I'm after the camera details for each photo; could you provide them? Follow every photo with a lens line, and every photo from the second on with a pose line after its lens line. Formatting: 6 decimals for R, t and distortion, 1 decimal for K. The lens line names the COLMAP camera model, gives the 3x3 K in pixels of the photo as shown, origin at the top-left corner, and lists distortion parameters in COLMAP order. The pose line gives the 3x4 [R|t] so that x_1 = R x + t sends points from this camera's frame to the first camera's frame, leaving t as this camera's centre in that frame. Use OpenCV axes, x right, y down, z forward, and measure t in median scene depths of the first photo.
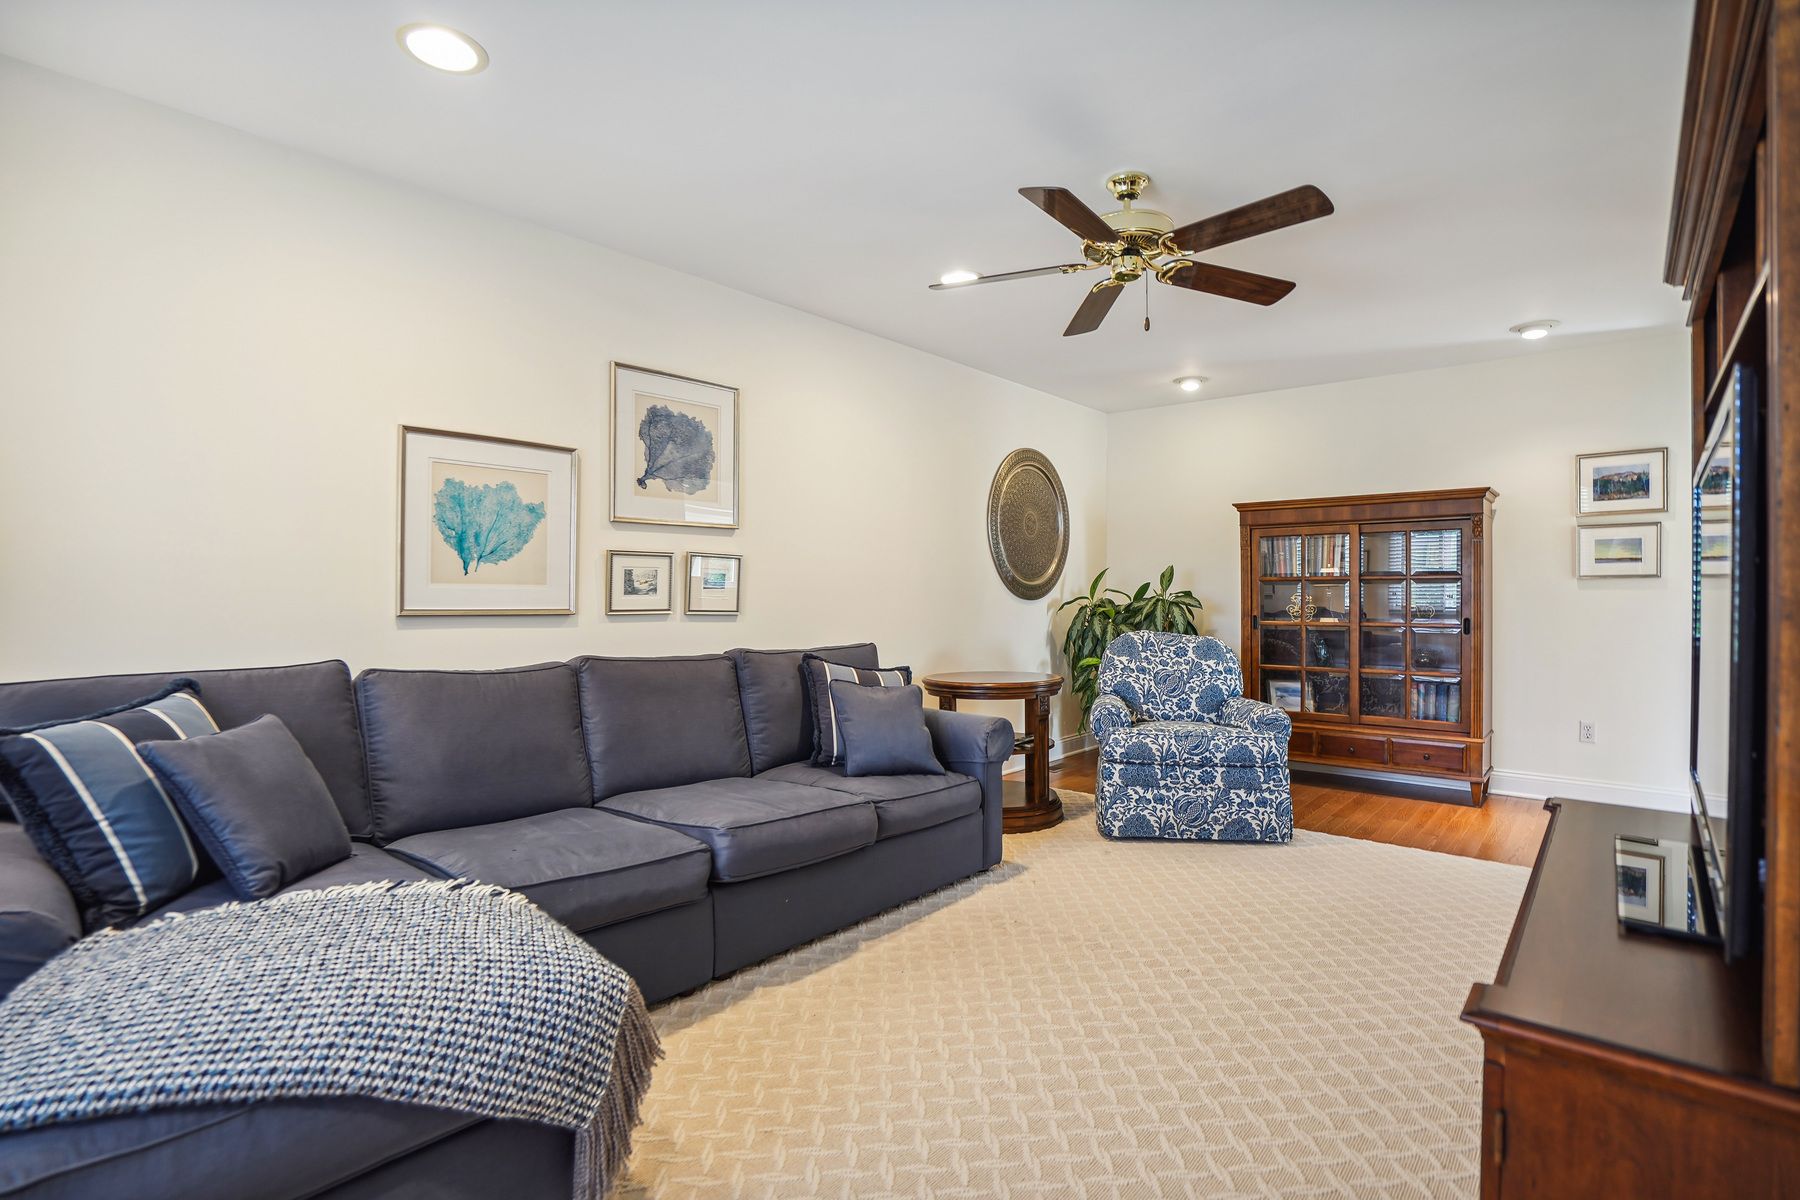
lens RADIAL K [[855.5, 0, 907.2], [0, 855.5, 599.9], [0, 0, 1]] dist [-0.054513, 0.014309]
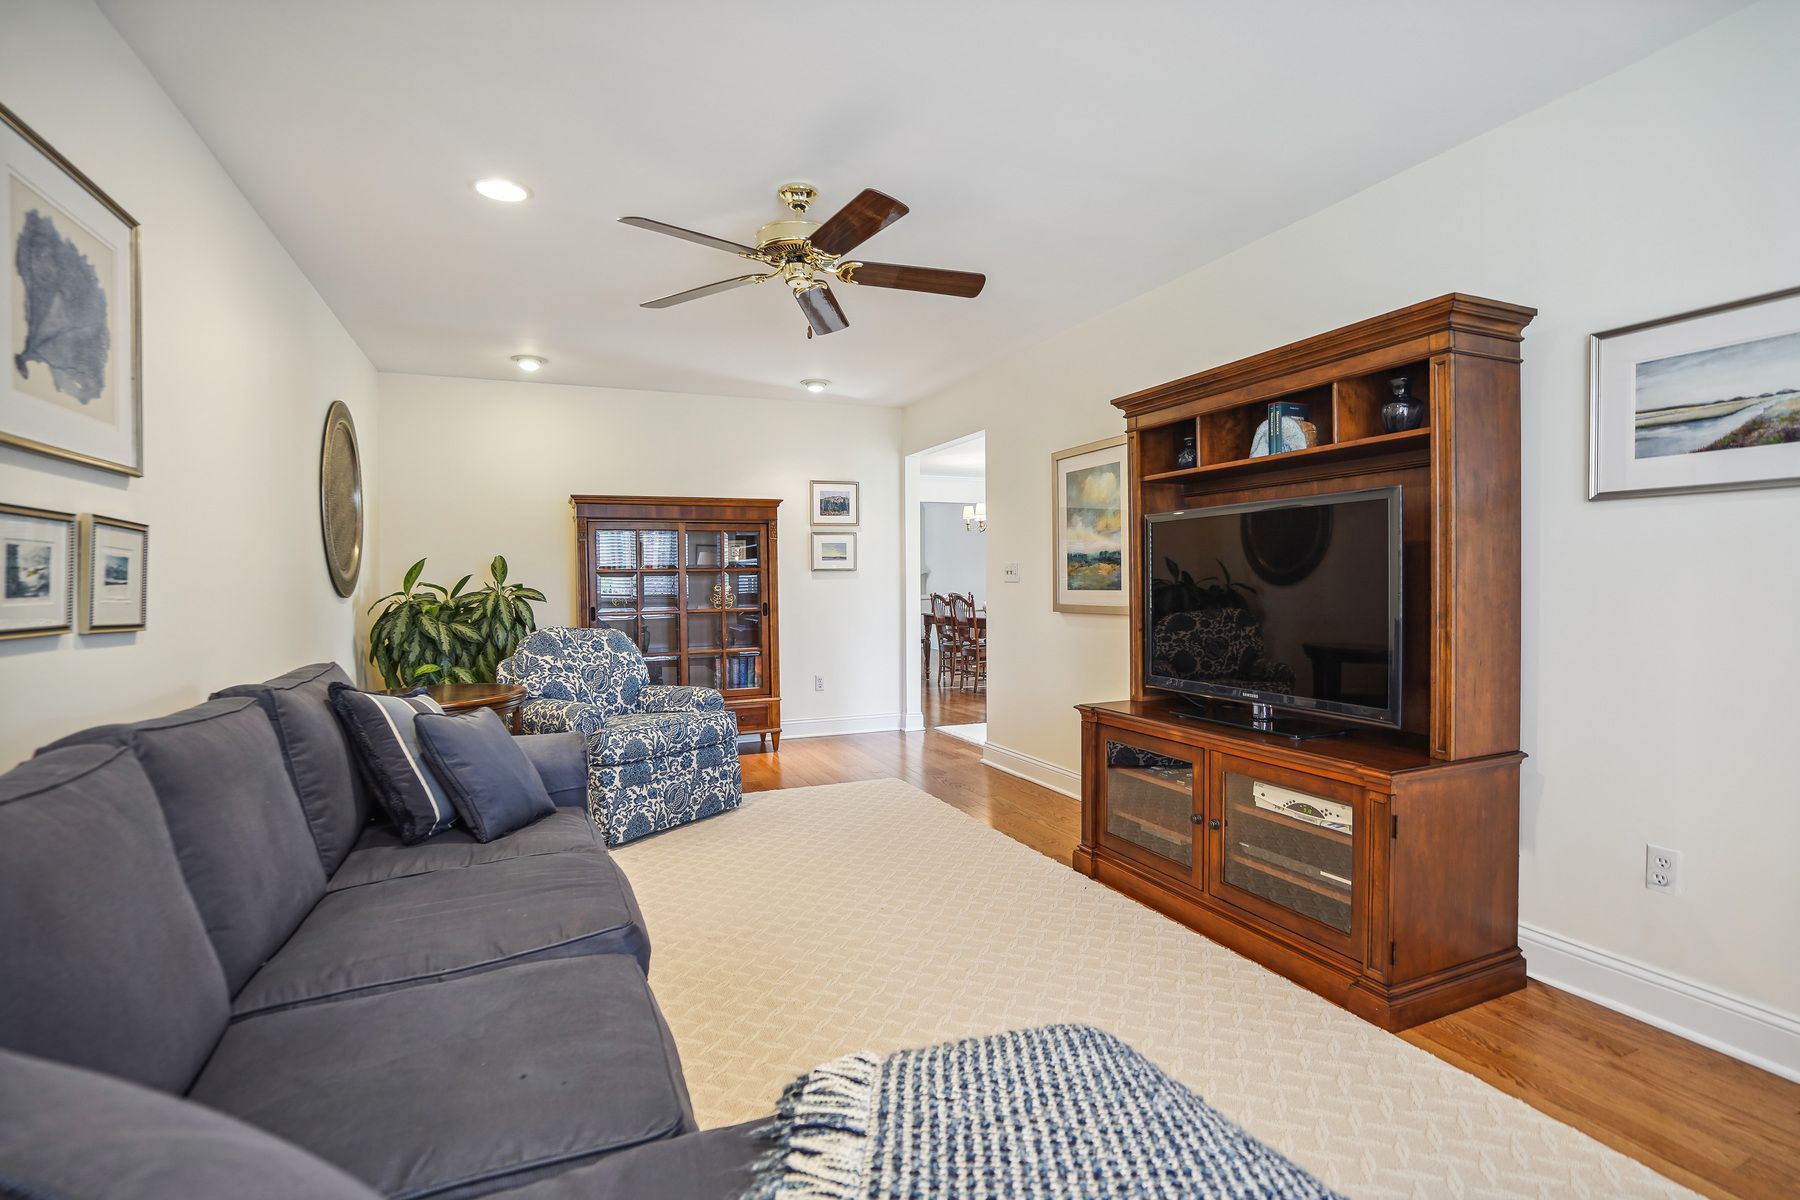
lens RADIAL K [[855.5, 0, 909.6], [0, 855.5, 591.2], [0, 0, 1]] dist [-0.054513, 0.014309]
pose [[0.417612, -0.016725, 0.908471, -0.466381], [0.020194, 0.999754, 0.009123, -0.002982], [-0.908401, 0.014535, 0.417848, 0.311942]]
